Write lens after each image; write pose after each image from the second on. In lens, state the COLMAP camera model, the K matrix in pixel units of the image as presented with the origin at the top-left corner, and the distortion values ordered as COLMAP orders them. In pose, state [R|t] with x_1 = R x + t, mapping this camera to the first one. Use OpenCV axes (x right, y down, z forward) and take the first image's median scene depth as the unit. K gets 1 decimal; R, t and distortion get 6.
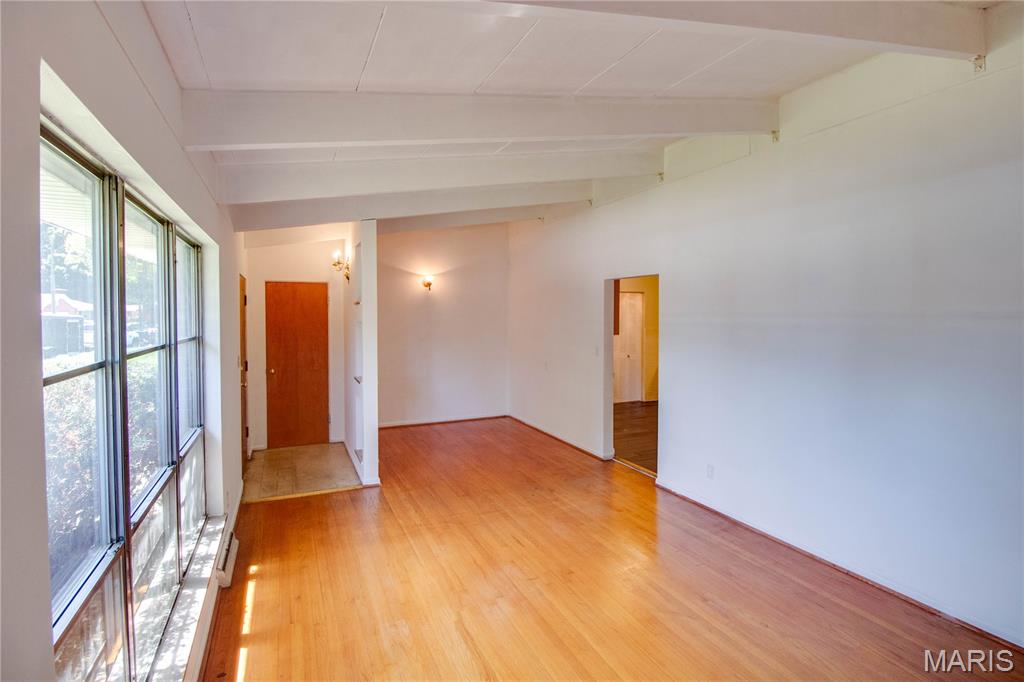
lens RADIAL K [[501.7, 0, 522.4], [0, 501.7, 319.4], [0, 0, 1]] dist [-0.013685, -0.001060]
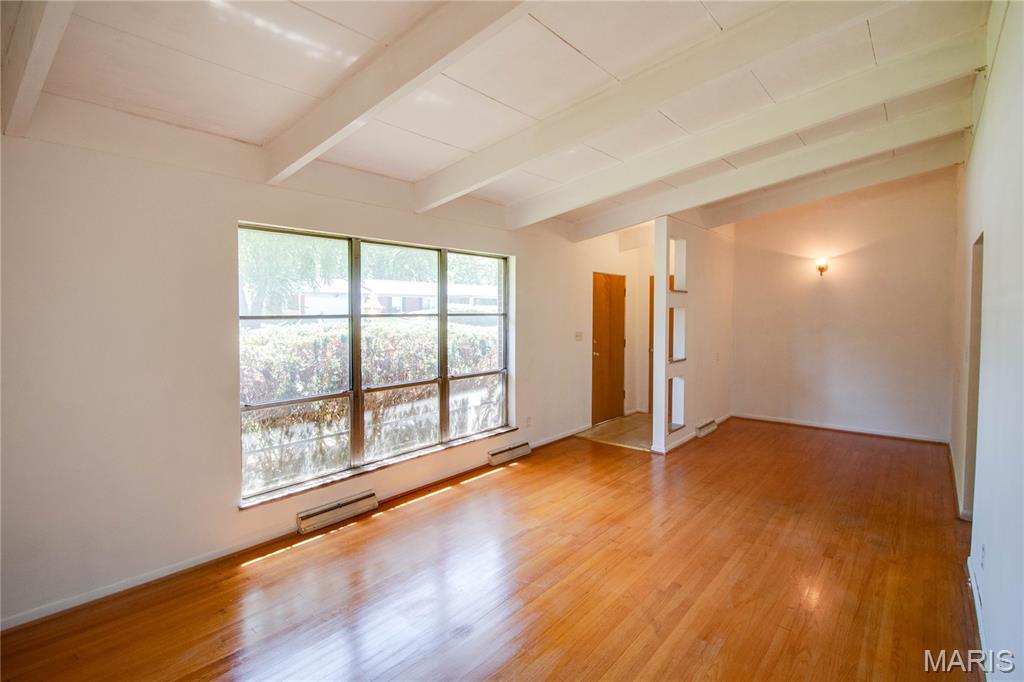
lens RADIAL K [[513.0, 0, 524.5], [0, 513.0, 316.8], [0, 0, 1]] dist [-0.003883, -0.002624]
pose [[0.442663, 0.020053, -0.896464, 0.748903], [-0.017306, 0.999755, 0.013818, 0.019439], [0.896521, 0.009398, 0.442901, 0.271969]]
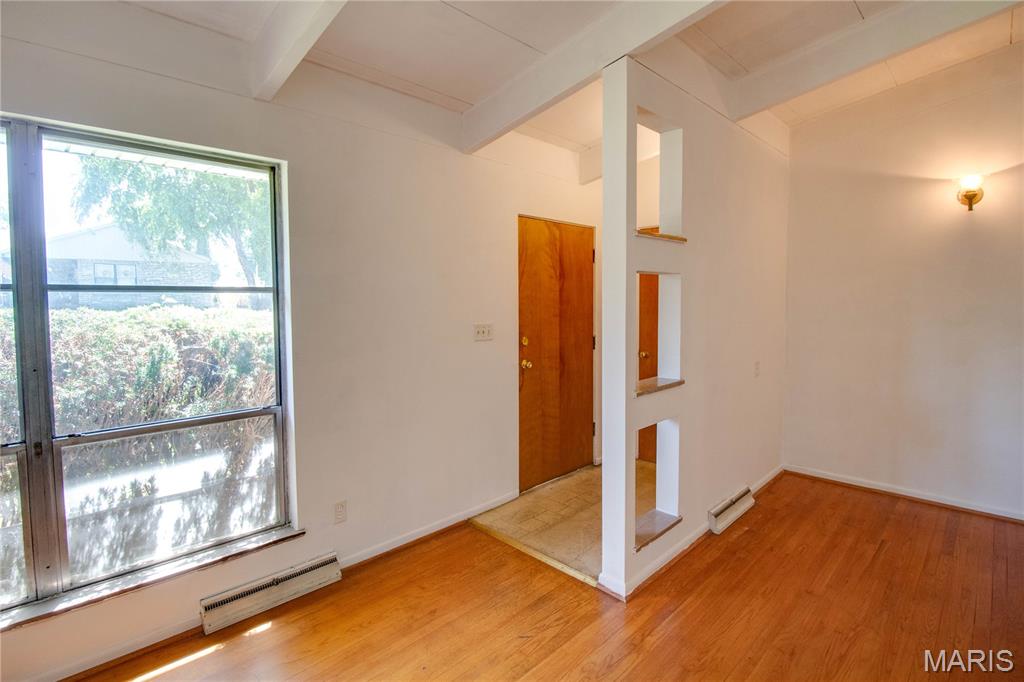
lens RADIAL K [[501.7, 0, 522.4], [0, 501.7, 319.4], [0, 0, 1]] dist [-0.013685, -0.001060]
pose [[0.349265, 0.042173, -0.936074, 0.167927], [-0.007925, 0.999084, 0.042055, 0.041990], [0.936990, -0.007270, 0.349280, 0.929239]]
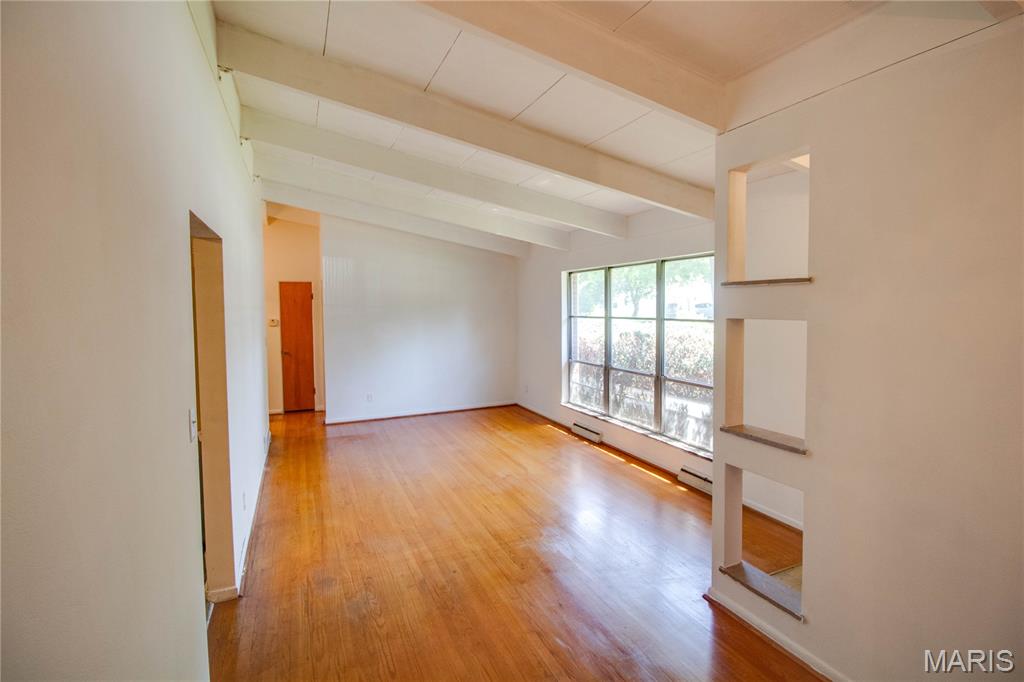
lens RADIAL K [[487.0, 0, 515.4], [0, 487.0, 324.9], [0, 0, 1]] dist [0.001537, -0.012039]
pose [[-0.999609, 0.008347, 0.026683, -0.099712], [0.009767, 0.998519, 0.053515, -0.024929], [-0.026197, 0.053755, -0.998210, 1.972621]]
